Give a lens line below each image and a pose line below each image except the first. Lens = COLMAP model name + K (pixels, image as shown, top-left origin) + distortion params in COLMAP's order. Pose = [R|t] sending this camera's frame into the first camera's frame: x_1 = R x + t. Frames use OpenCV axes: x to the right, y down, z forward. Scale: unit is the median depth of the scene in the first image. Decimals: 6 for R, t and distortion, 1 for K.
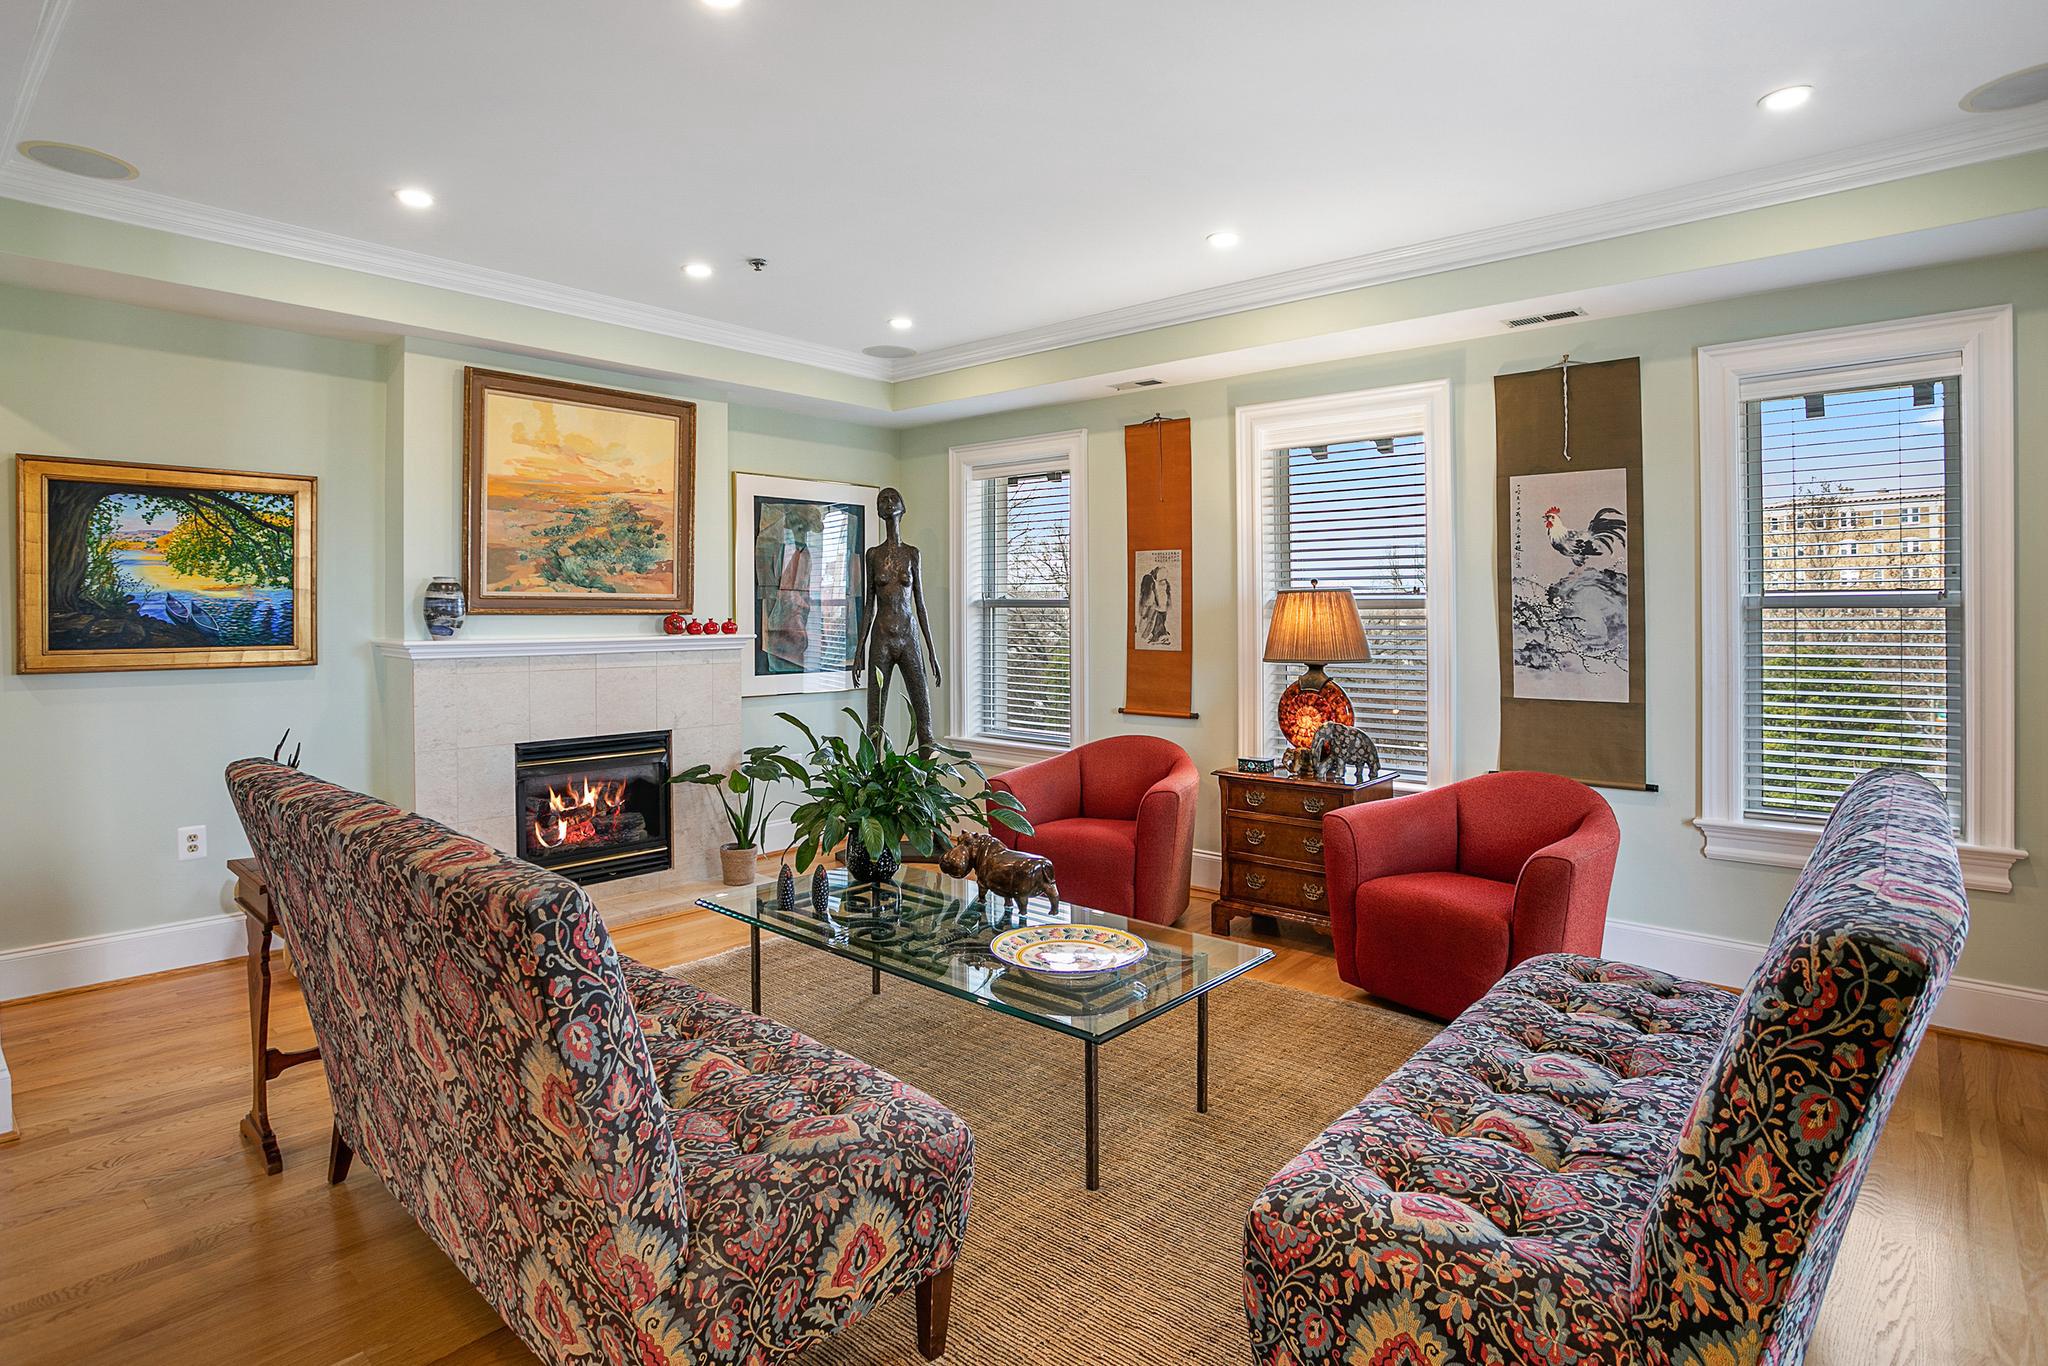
lens RADIAL K [[1122.2, 0, 980.3], [0, 1122.2, 603.5], [0, 0, 1]] dist [-0.005471, 0.000125]
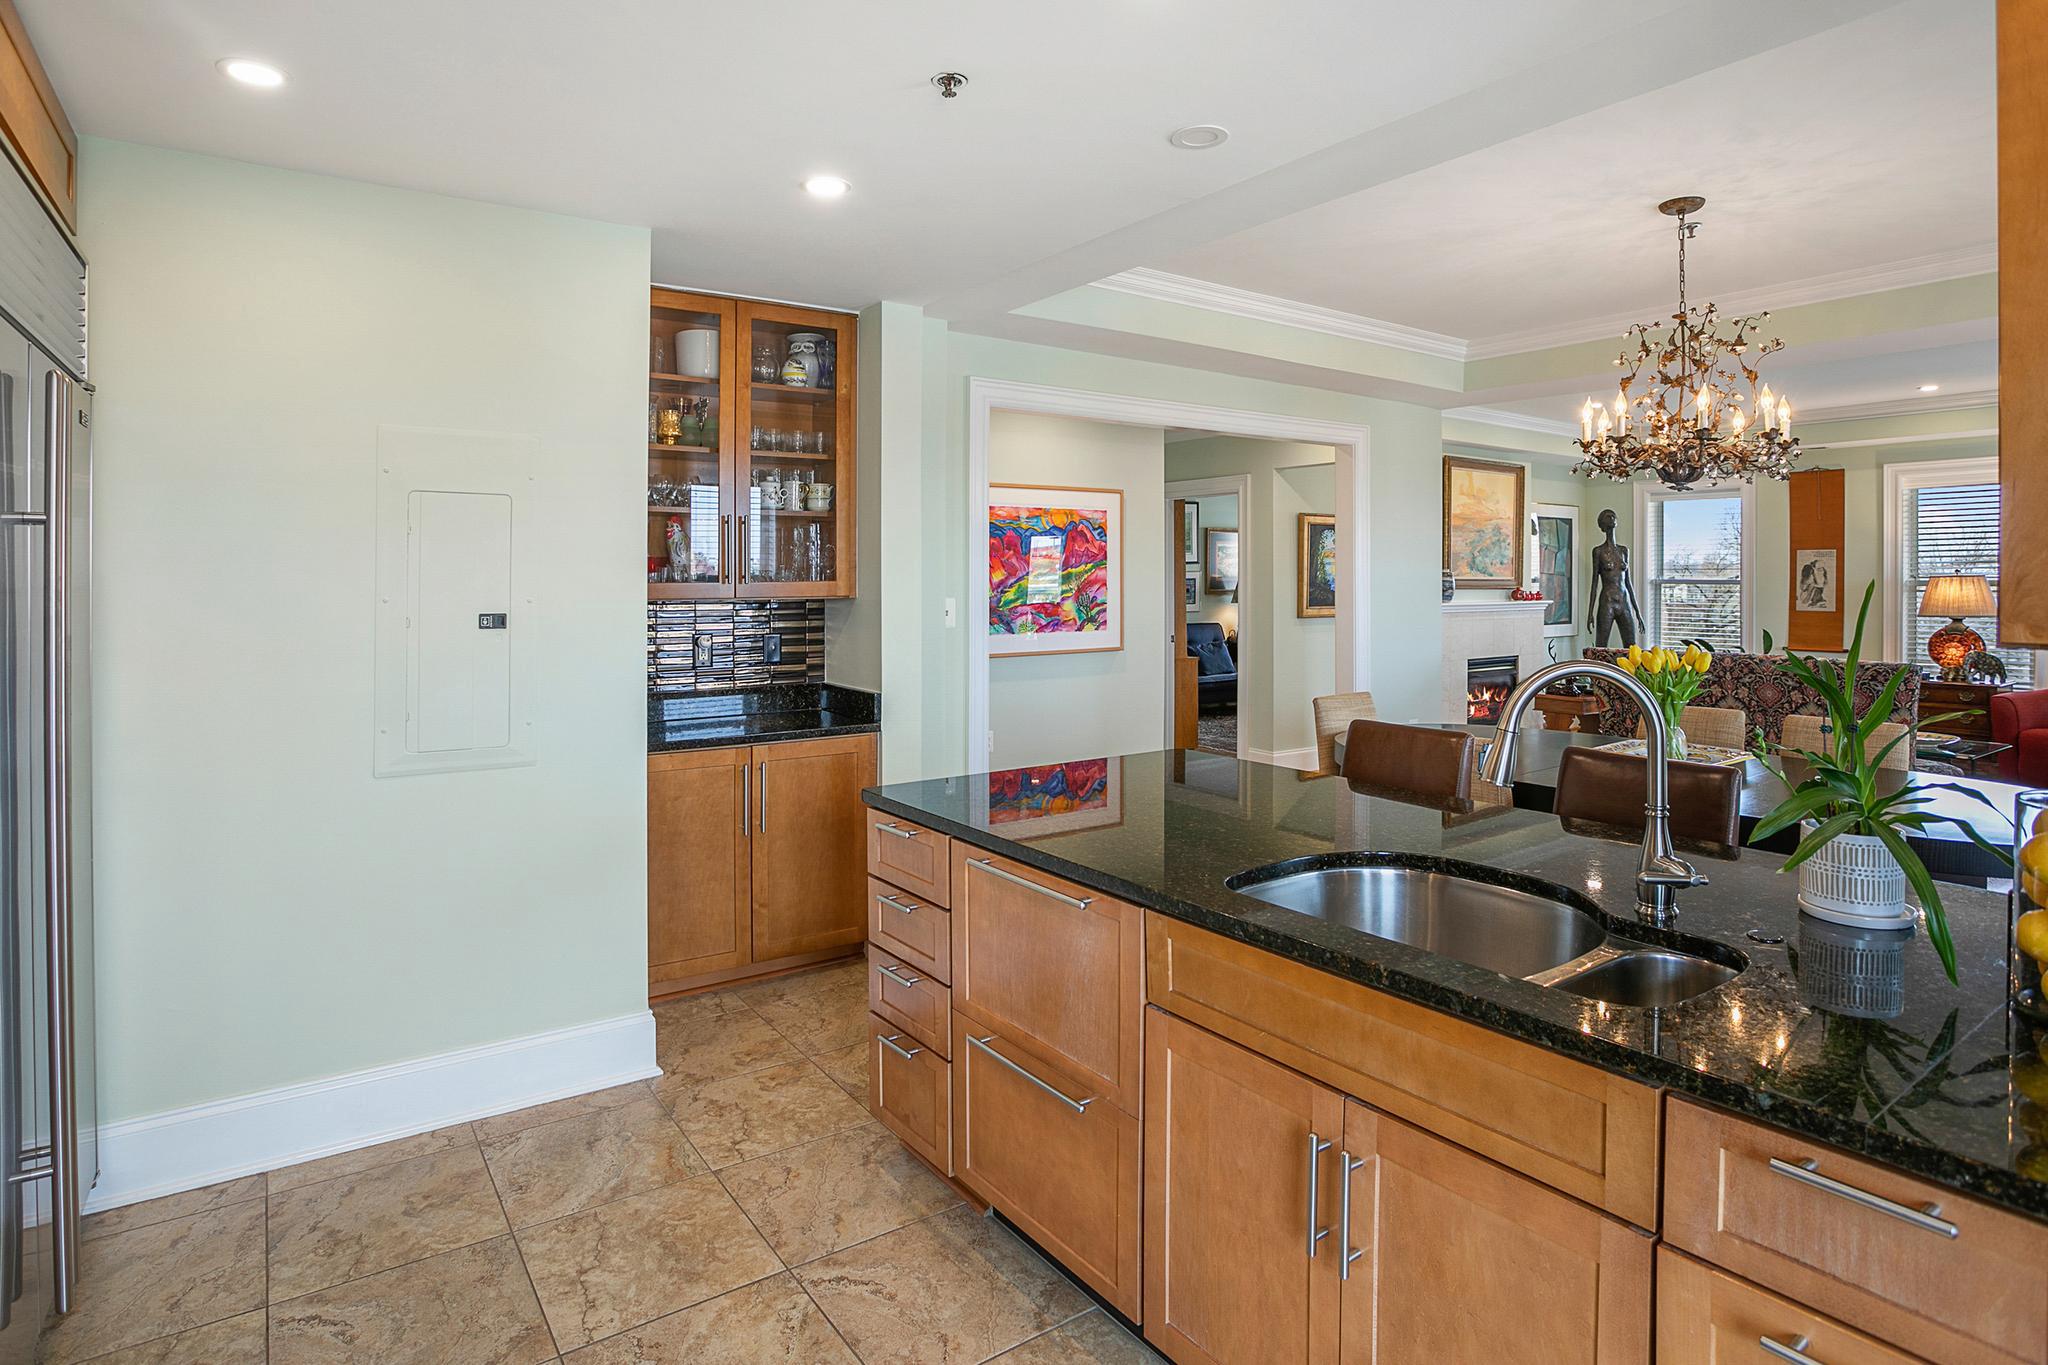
lens RADIAL K [[1063.8, 0, 1000.3], [0, 1063.8, 598.1], [0, 0, 1]] dist [-0.033617, 0.000038]
pose [[0.976712, 0.001340, -0.214551, -0.742904], [0.002892, 0.999807, 0.019408, -0.010830], [0.214535, -0.019577, 0.976520, -0.805590]]
